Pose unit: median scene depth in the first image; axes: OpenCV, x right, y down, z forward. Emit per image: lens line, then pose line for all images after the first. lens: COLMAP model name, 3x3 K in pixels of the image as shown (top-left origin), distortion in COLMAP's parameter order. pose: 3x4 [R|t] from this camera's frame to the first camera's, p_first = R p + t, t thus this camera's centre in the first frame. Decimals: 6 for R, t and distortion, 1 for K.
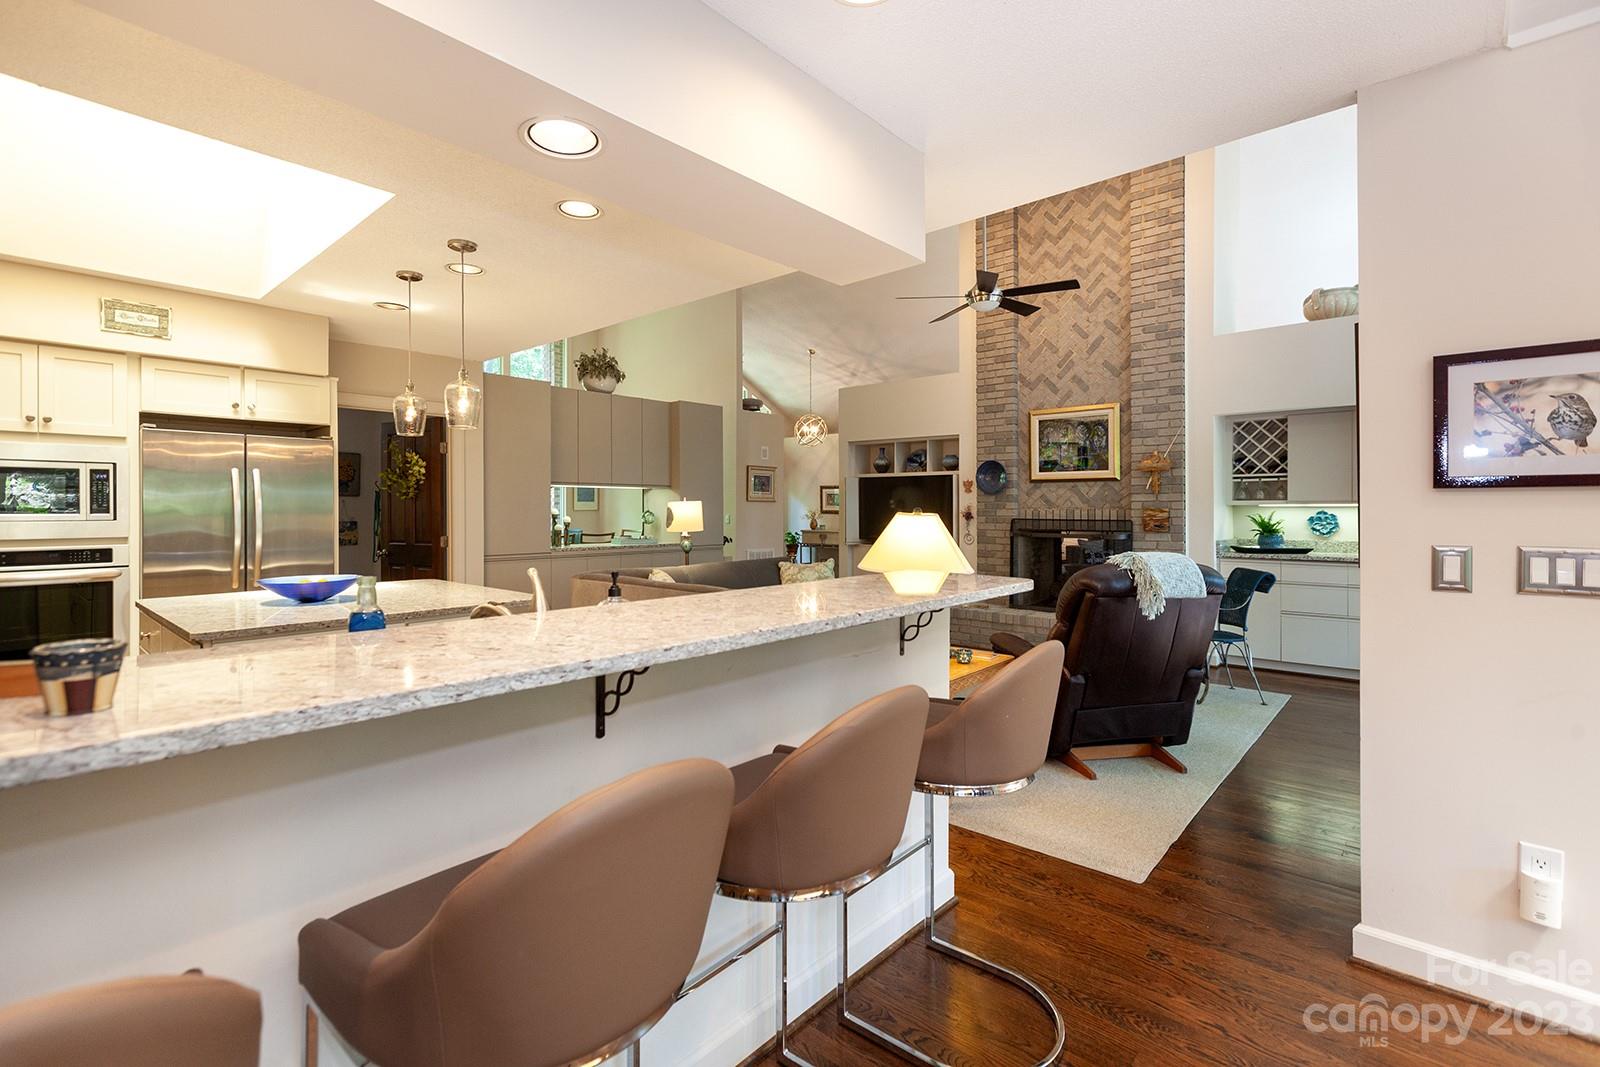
lens RADIAL K [[725.2, 0, 790.5], [0, 725.2, 522.5], [0, 0, 1]] dist [0.002651, -0.000175]
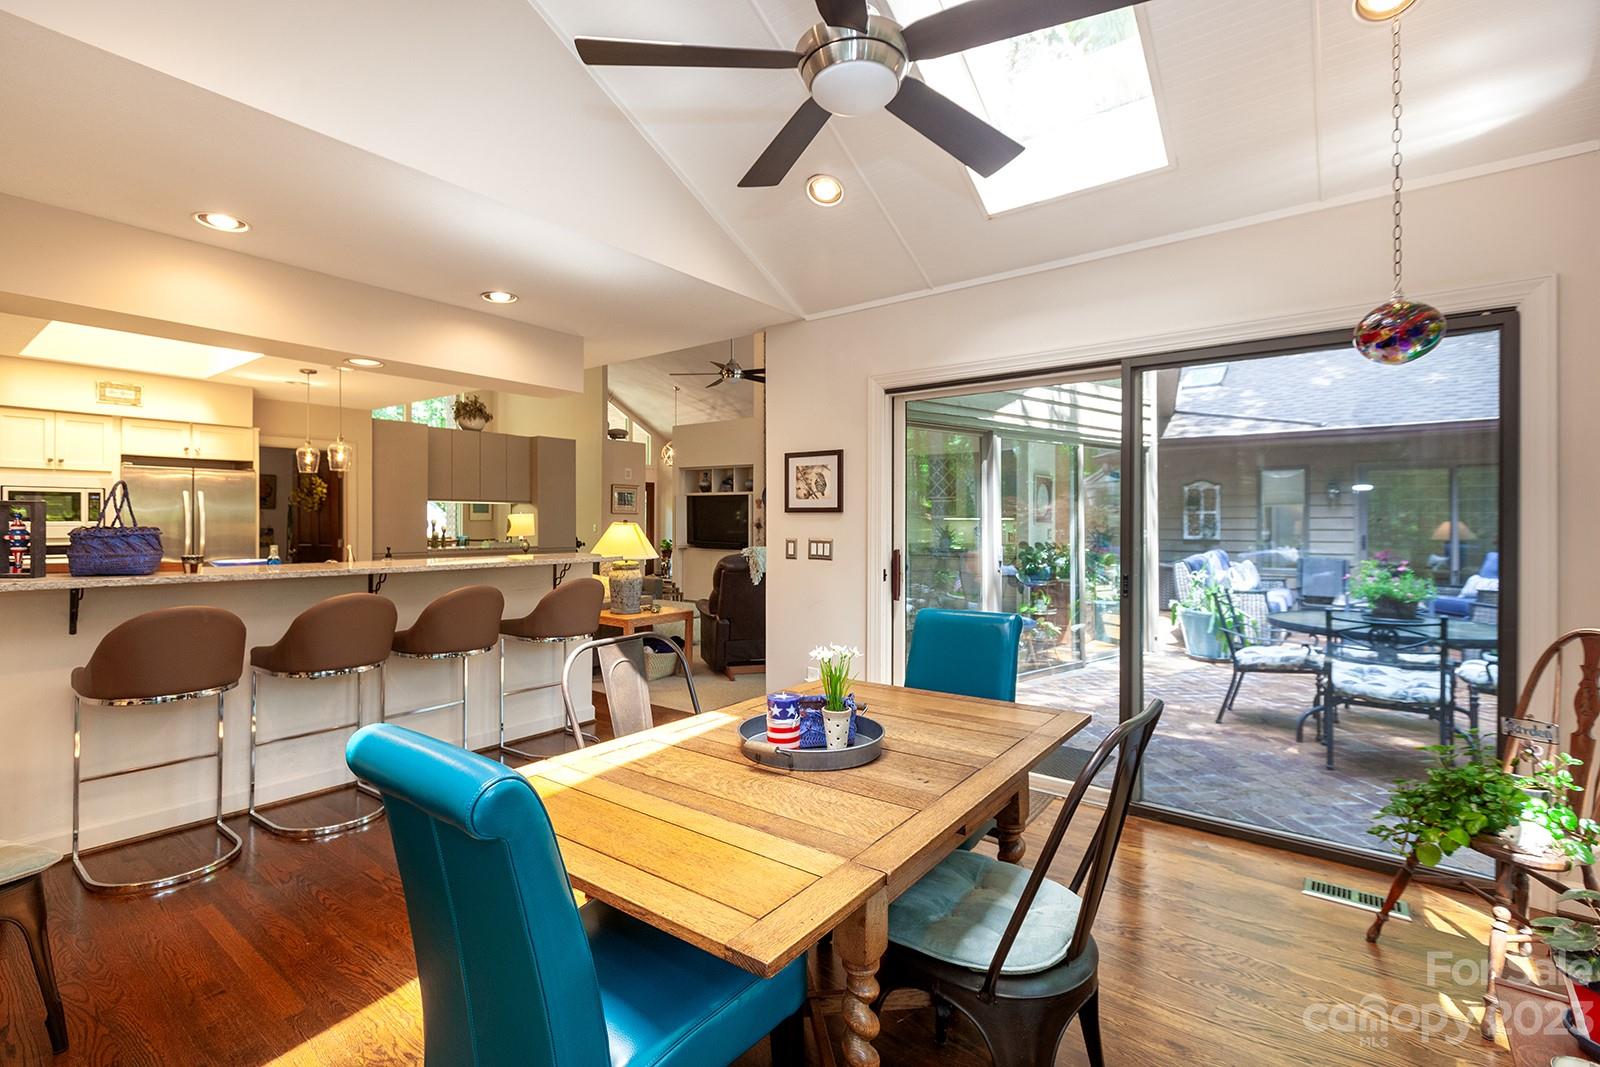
lens RADIAL K [[724.7, 0, 800.0], [0, 724.7, 533.5], [0, 0, 1]] dist [-0.002693, -0.000849]
pose [[0.996168, 0.002572, 0.087423, 0.343631], [-0.002618, 0.999996, 0.000412, 0.007155], [-0.087421, -0.000640, 0.996171, -0.560753]]
